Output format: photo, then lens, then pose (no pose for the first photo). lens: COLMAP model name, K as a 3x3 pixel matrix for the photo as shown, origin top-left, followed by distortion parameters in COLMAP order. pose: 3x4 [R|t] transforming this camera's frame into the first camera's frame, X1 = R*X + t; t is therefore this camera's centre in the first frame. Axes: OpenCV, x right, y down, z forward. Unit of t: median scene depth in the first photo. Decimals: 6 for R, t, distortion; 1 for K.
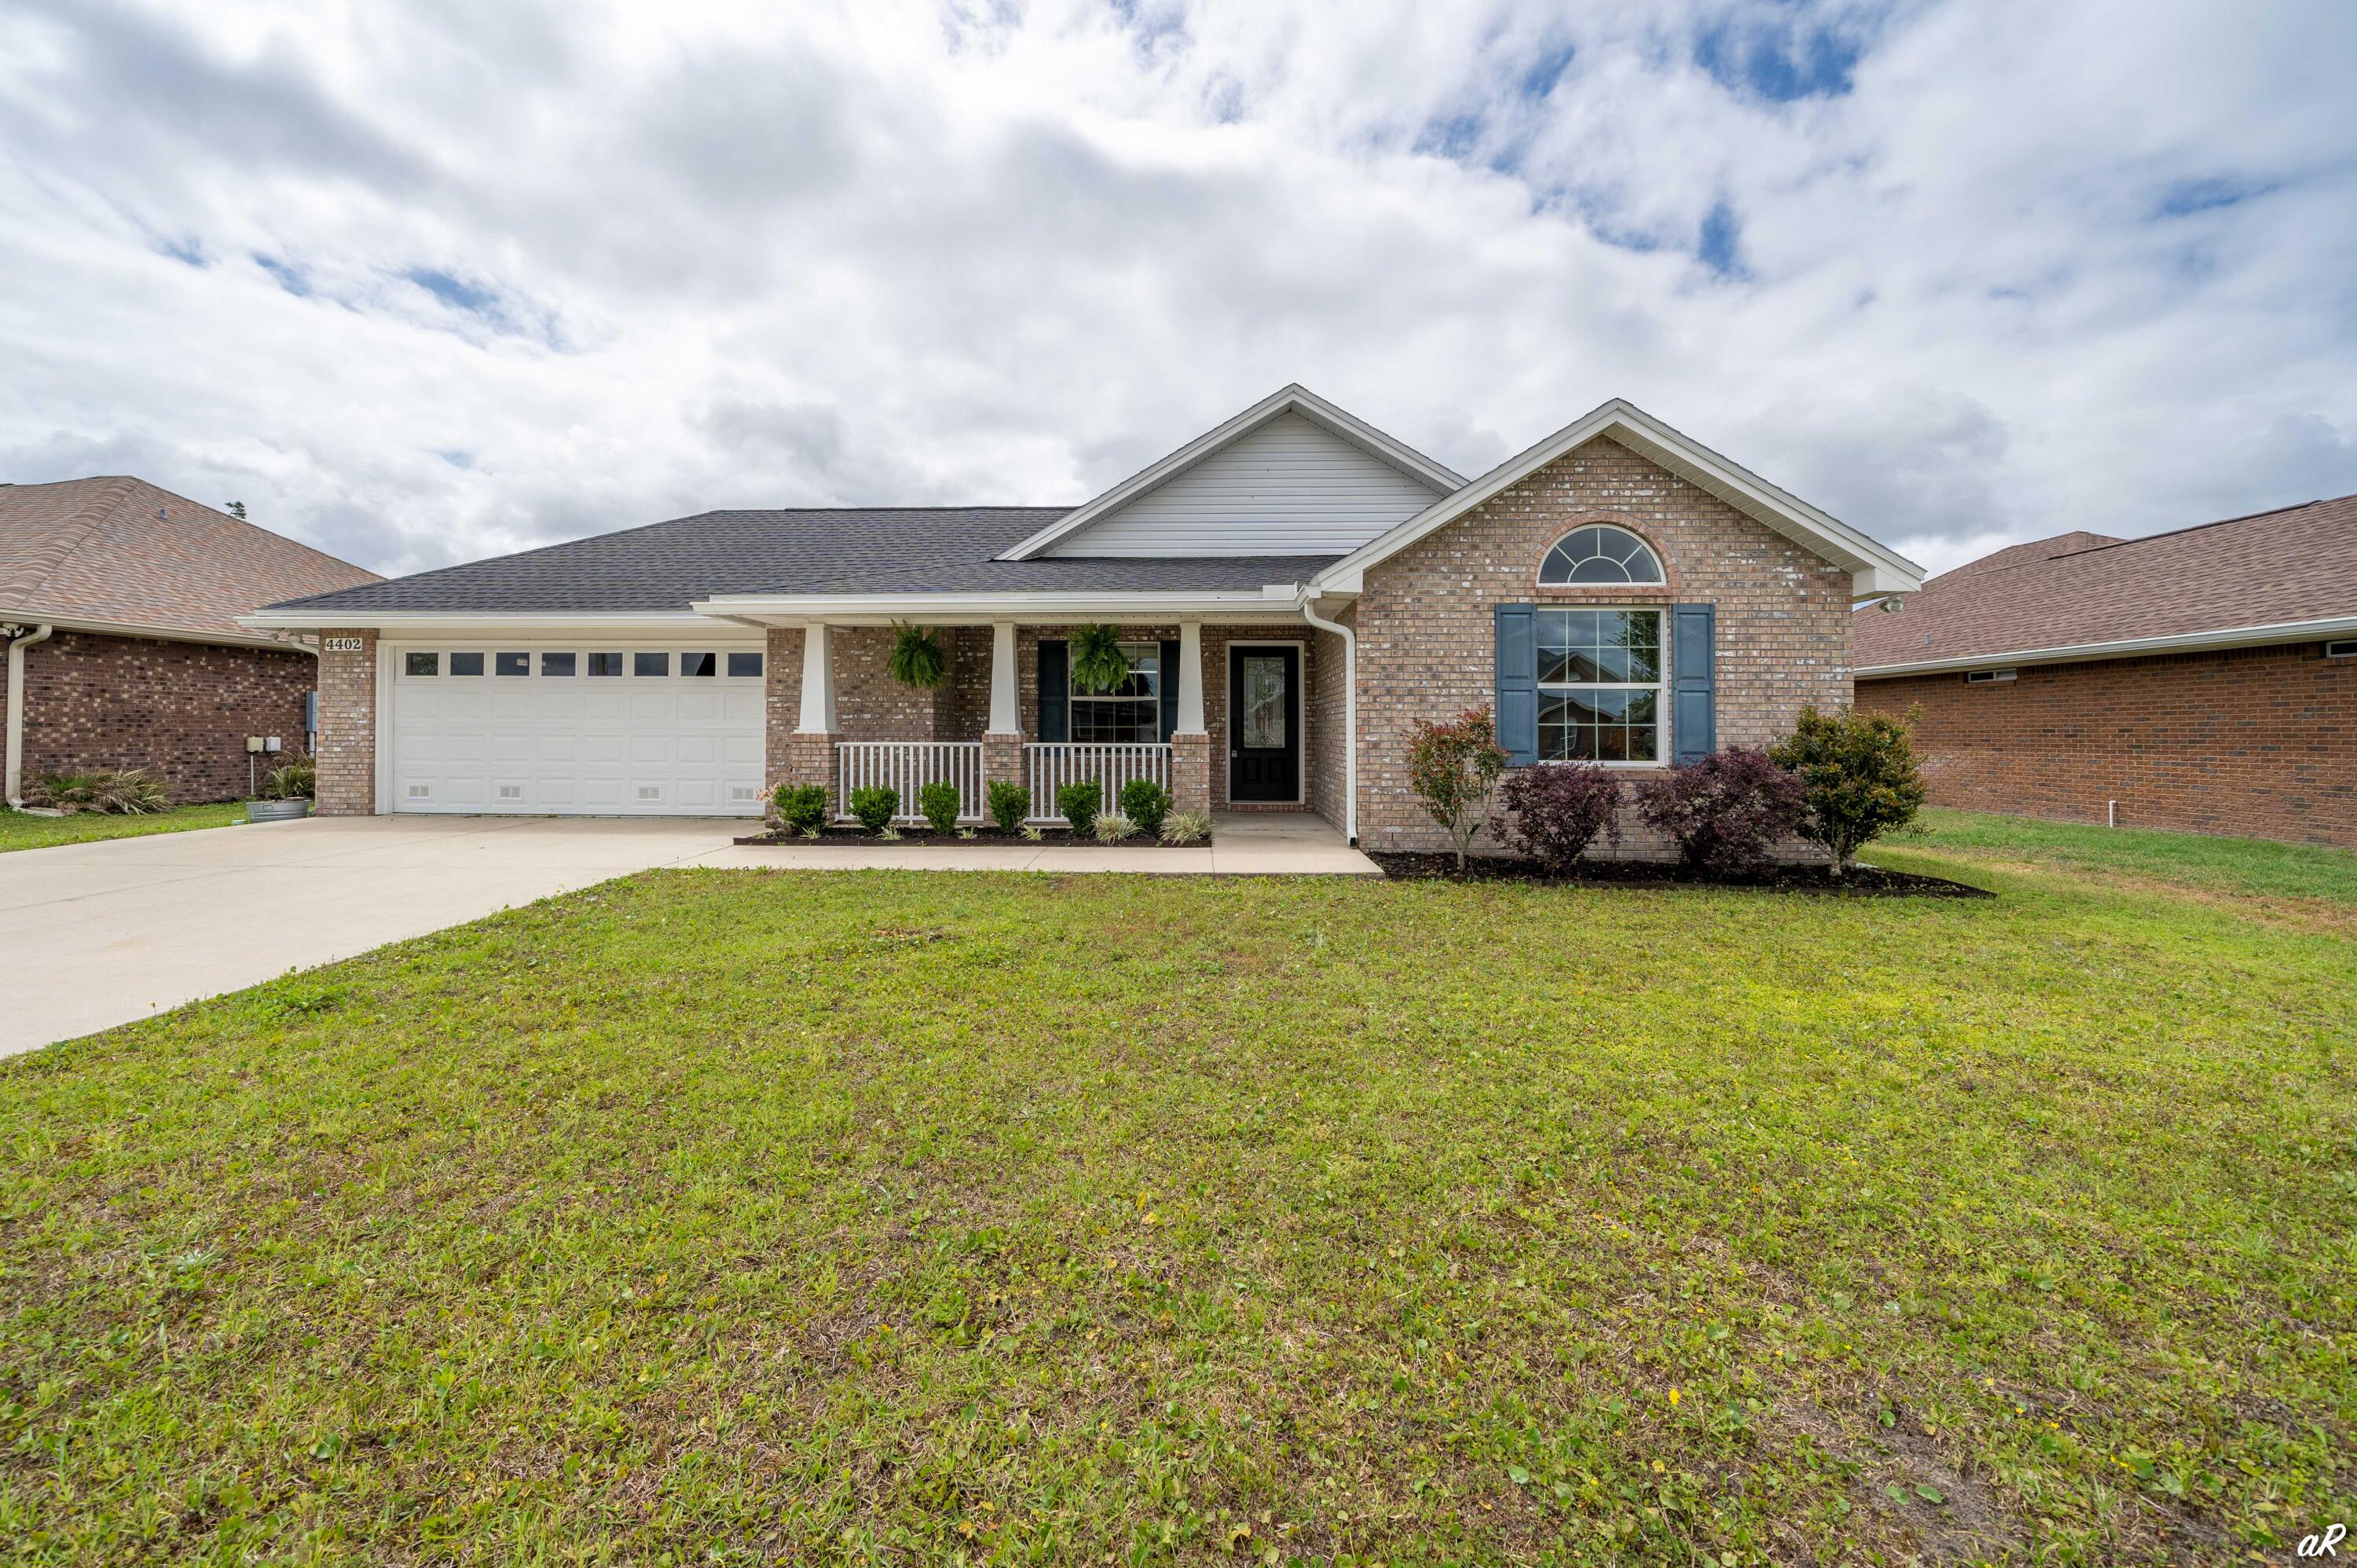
lens RADIAL K [[969.6, 0, 1182.6], [0, 969.6, 737.4], [0, 0, 1]] dist [-0.012133, 0.000044]
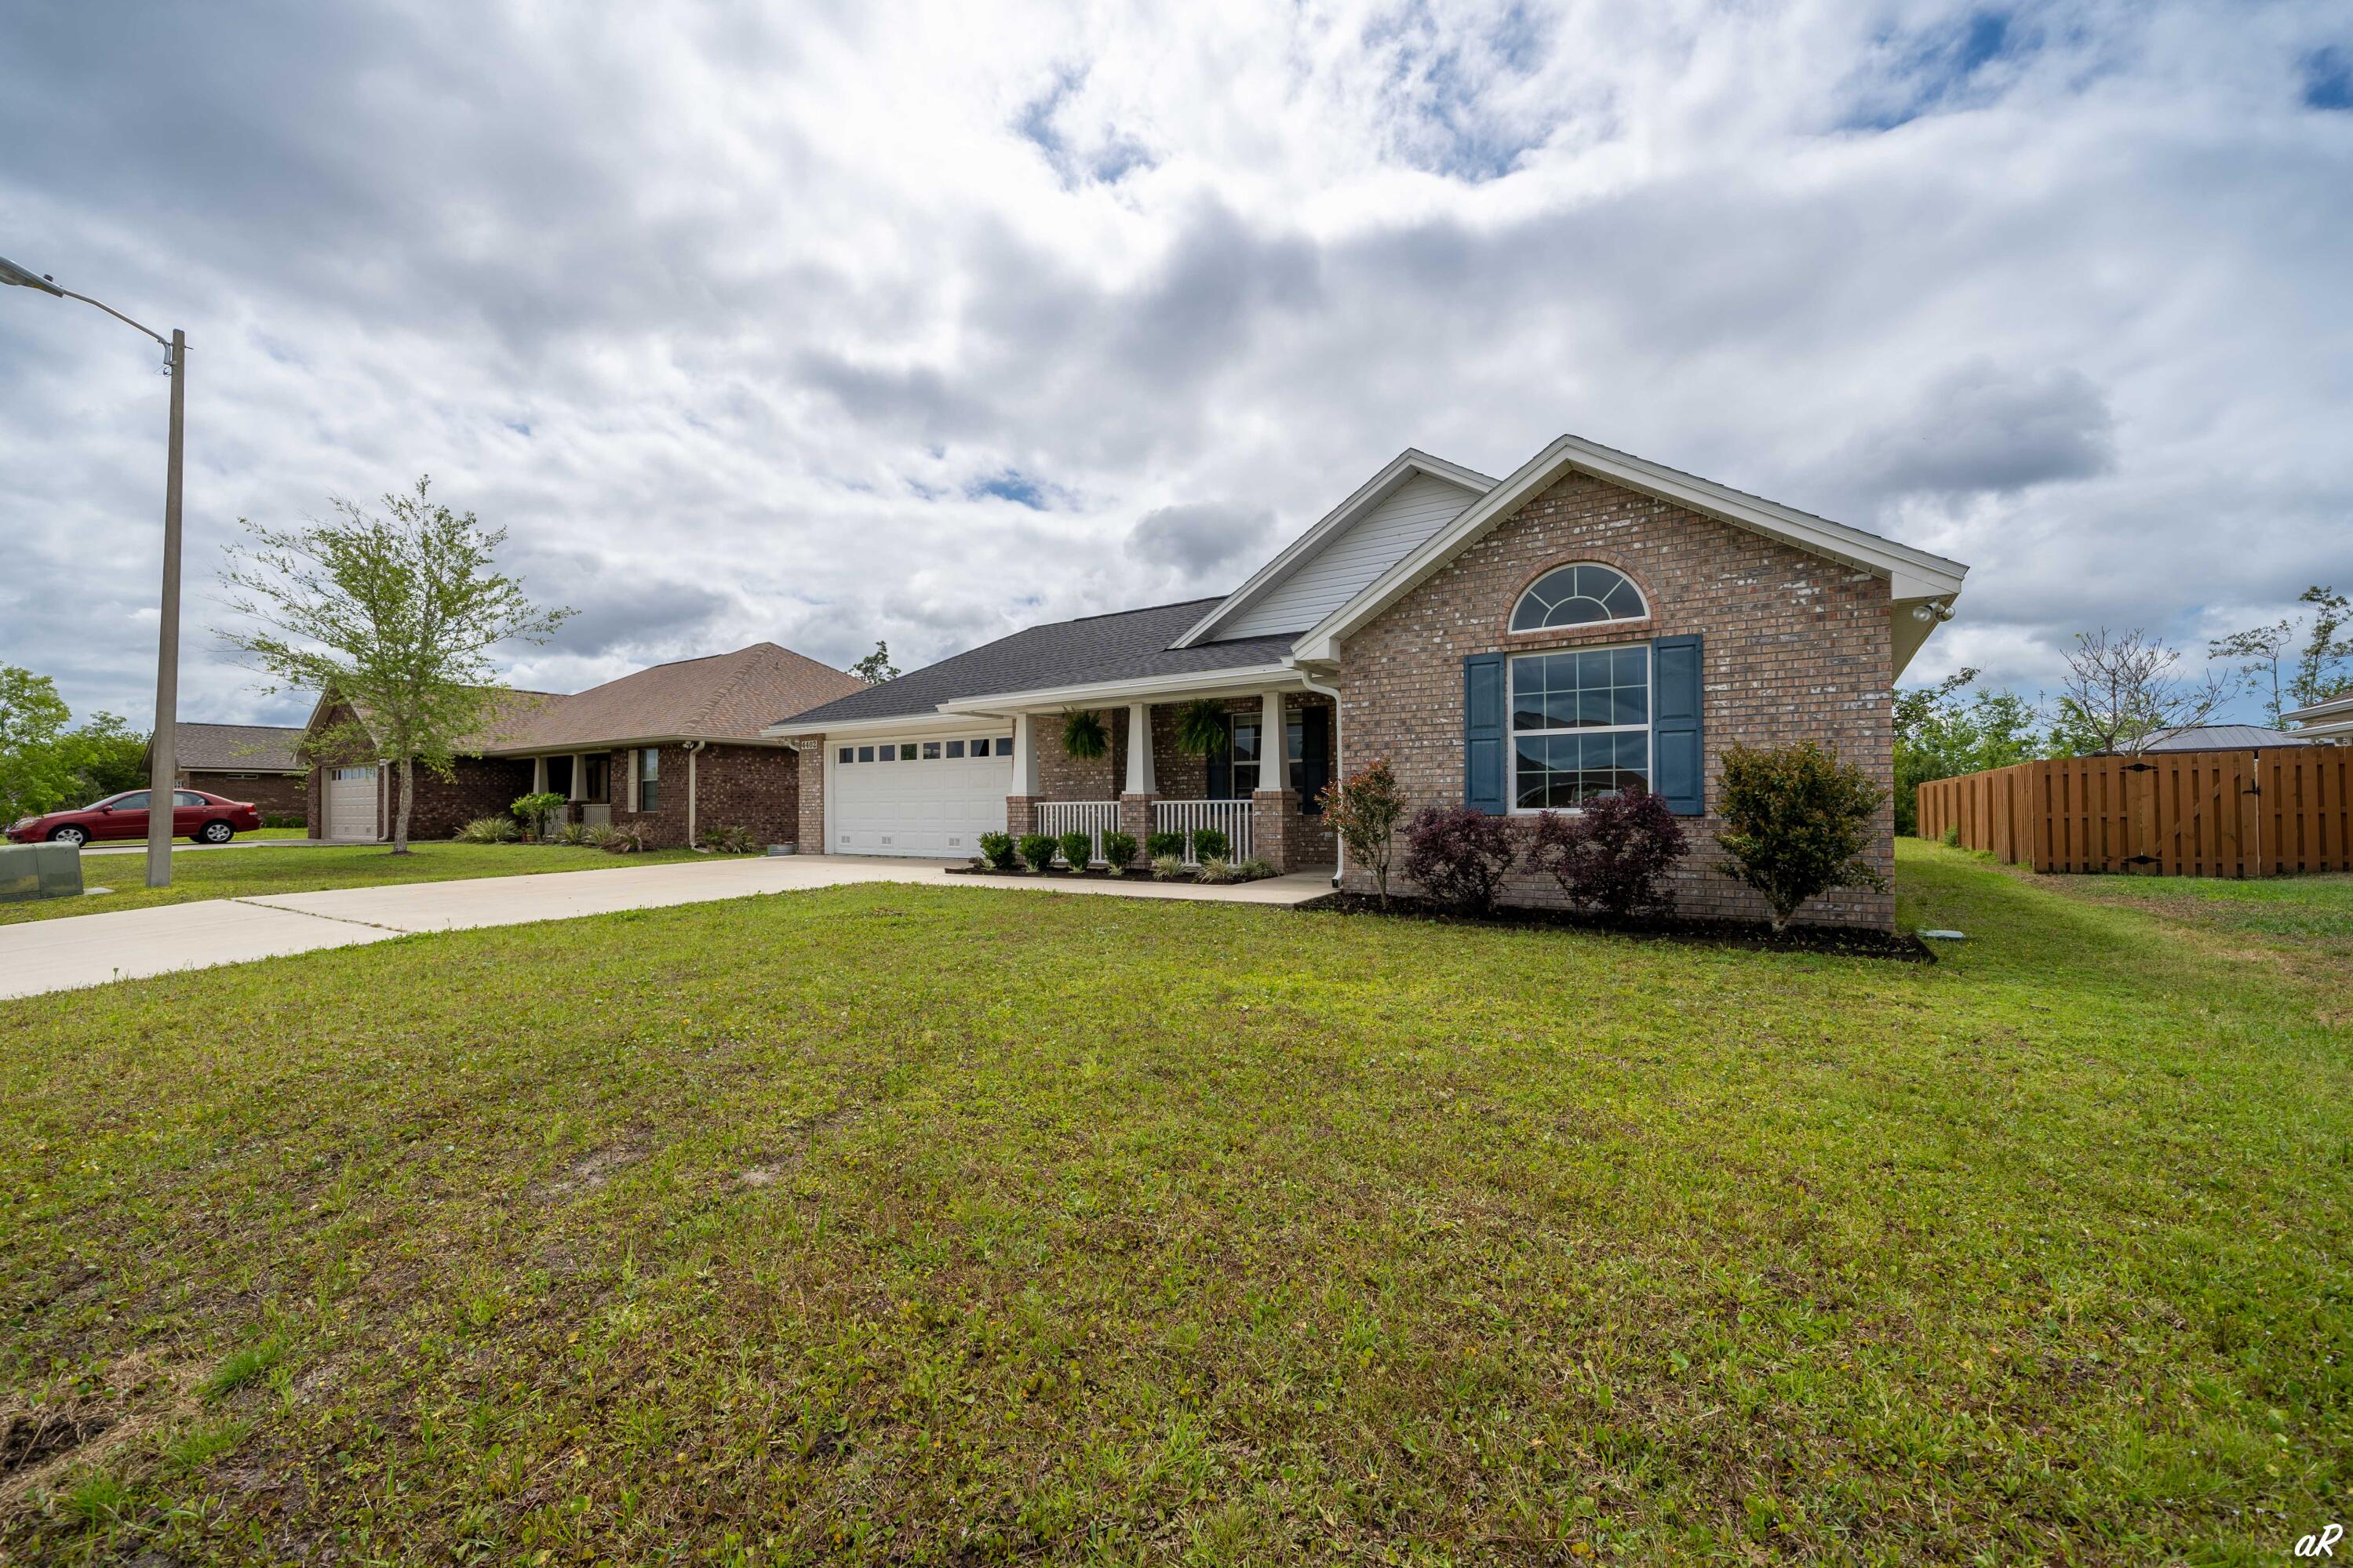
lens RADIAL K [[923.3, 0, 1175.1], [0, 923.3, 795.5], [0, 0, 1]] dist [-0.002964, -0.000396]
pose [[0.862348, -0.017745, -0.506005, 0.456910], [0.012701, 0.999829, -0.013417, 0.015487], [0.506157, 0.005143, 0.862426, 0.003812]]
